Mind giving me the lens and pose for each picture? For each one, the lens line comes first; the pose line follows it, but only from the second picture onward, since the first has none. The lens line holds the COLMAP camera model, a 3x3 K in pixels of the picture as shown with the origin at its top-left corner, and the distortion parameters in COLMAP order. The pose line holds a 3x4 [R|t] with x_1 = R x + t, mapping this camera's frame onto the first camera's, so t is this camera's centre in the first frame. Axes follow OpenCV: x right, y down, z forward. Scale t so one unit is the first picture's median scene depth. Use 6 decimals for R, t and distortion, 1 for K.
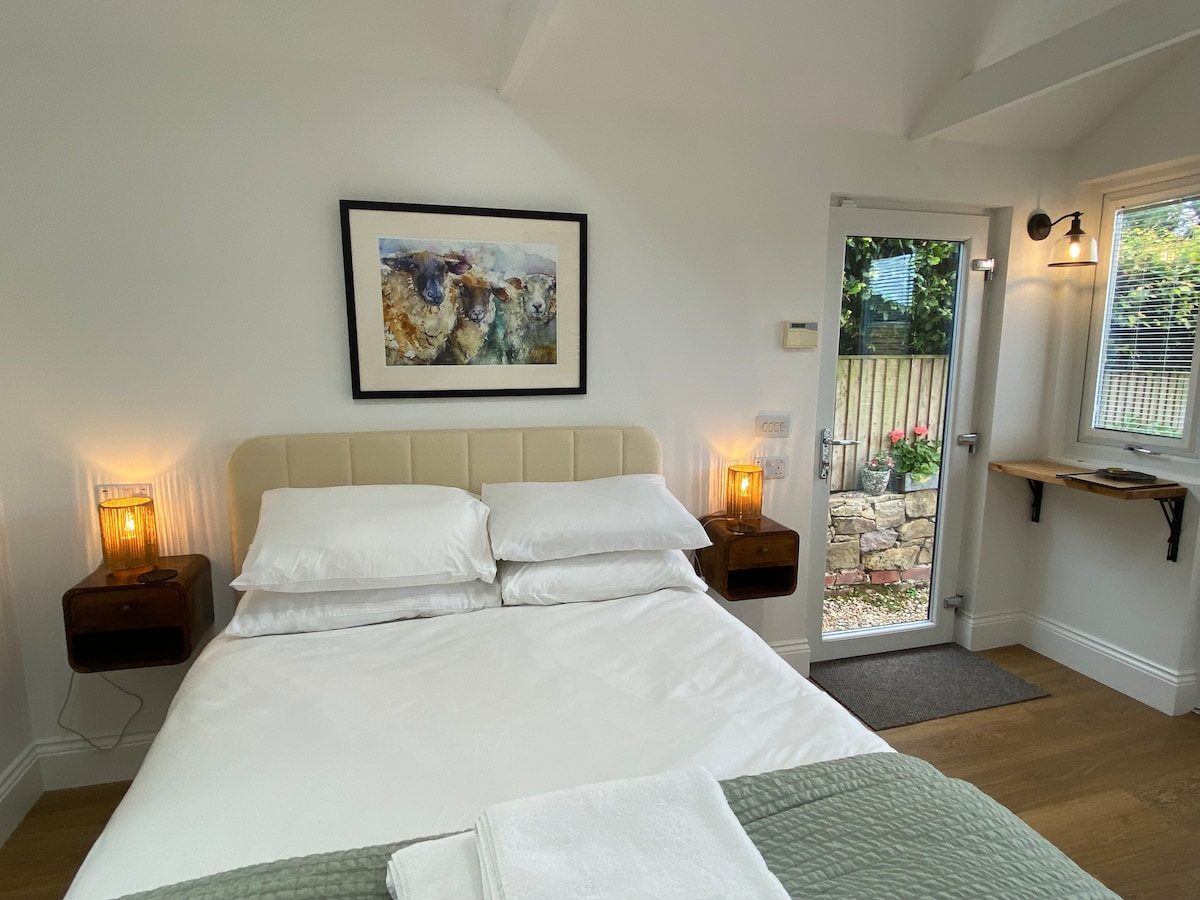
lens RADIAL K [[679.5, 0, 610.0], [0, 679.5, 443.3], [0, 0, 1]] dist [0.055564, -0.013469]
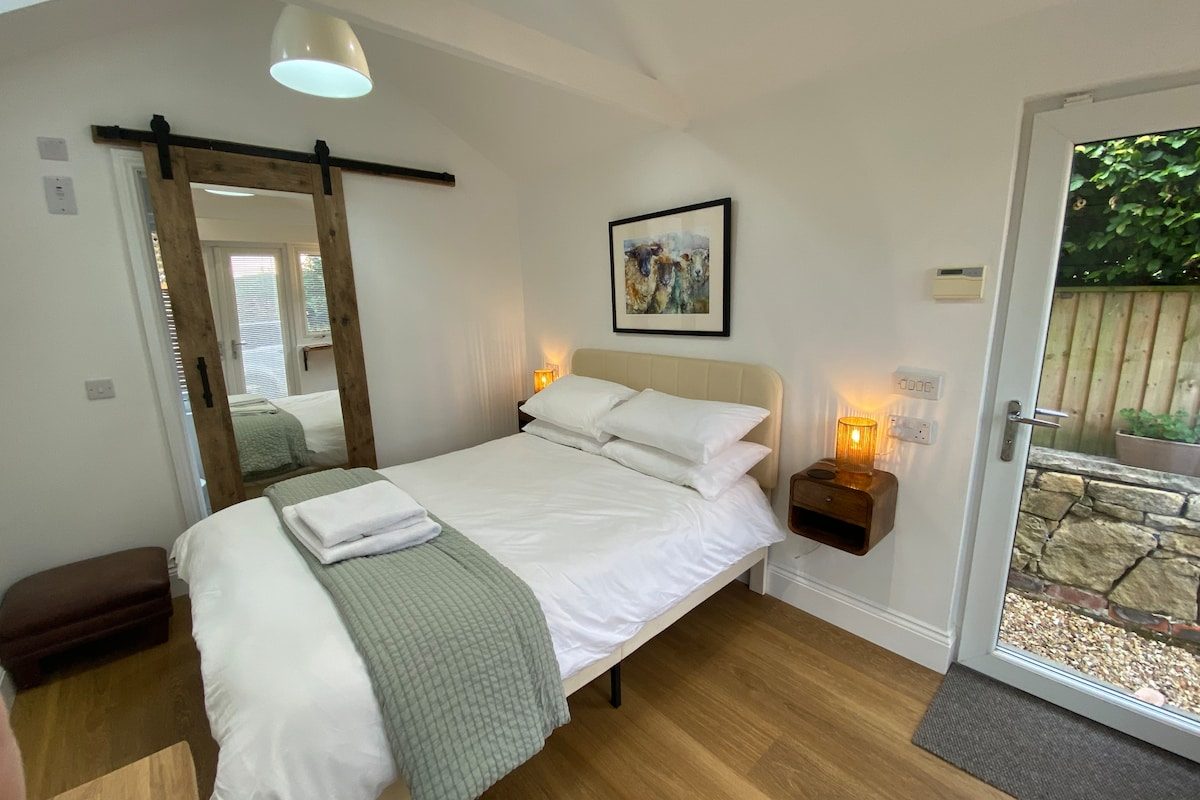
lens RADIAL K [[499.5, 0, 592.1], [0, 499.5, 416.9], [0, 0, 1]] dist [-0.019915, -0.000710]
pose [[0.393741, 0.191983, -0.898950, 0.612911], [-0.113349, 0.980624, 0.159779, -0.036665], [0.912206, 0.038984, 0.407873, 0.302874]]
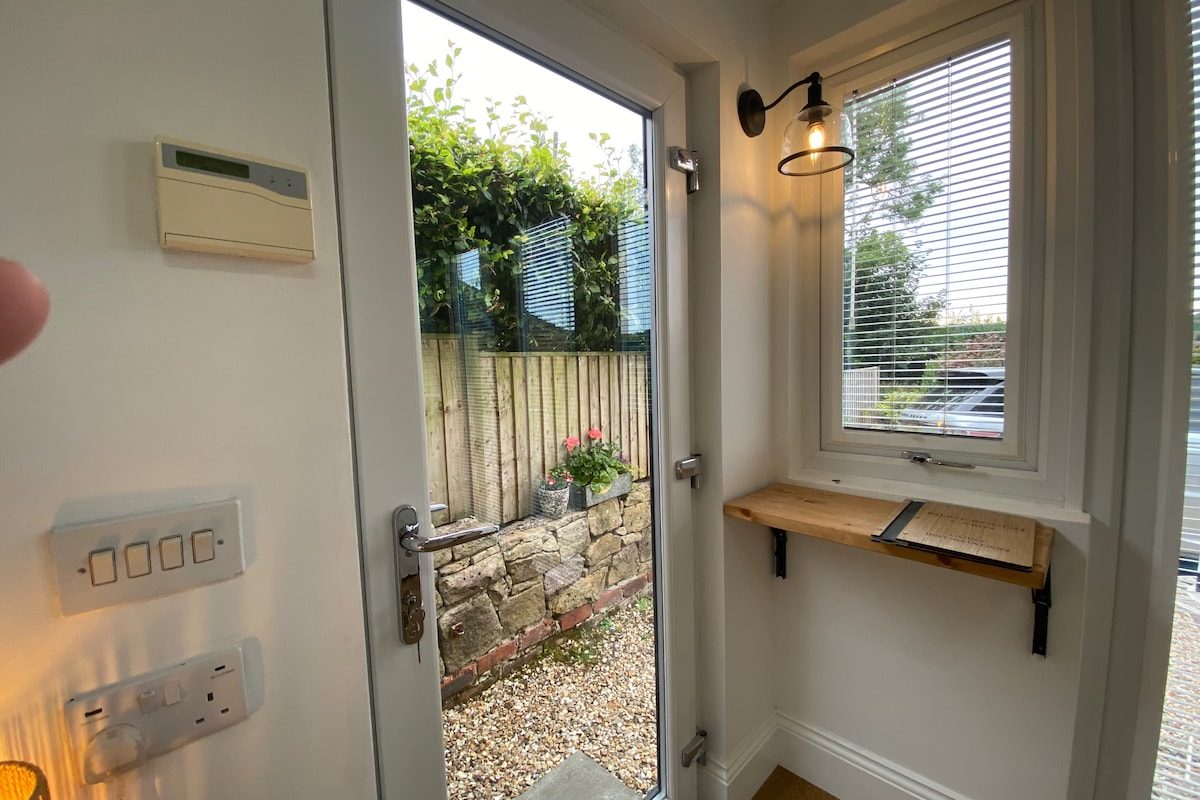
lens RADIAL K [[499.5, 0, 605.6], [0, 499.5, 399.1], [0, 0, 1]] dist [-0.019915, -0.000710]
pose [[0.885957, -0.070334, 0.458403, 0.281350], [0.105239, 0.993138, -0.051016, -0.050318], [-0.451669, 0.093440, 0.887279, 0.685100]]
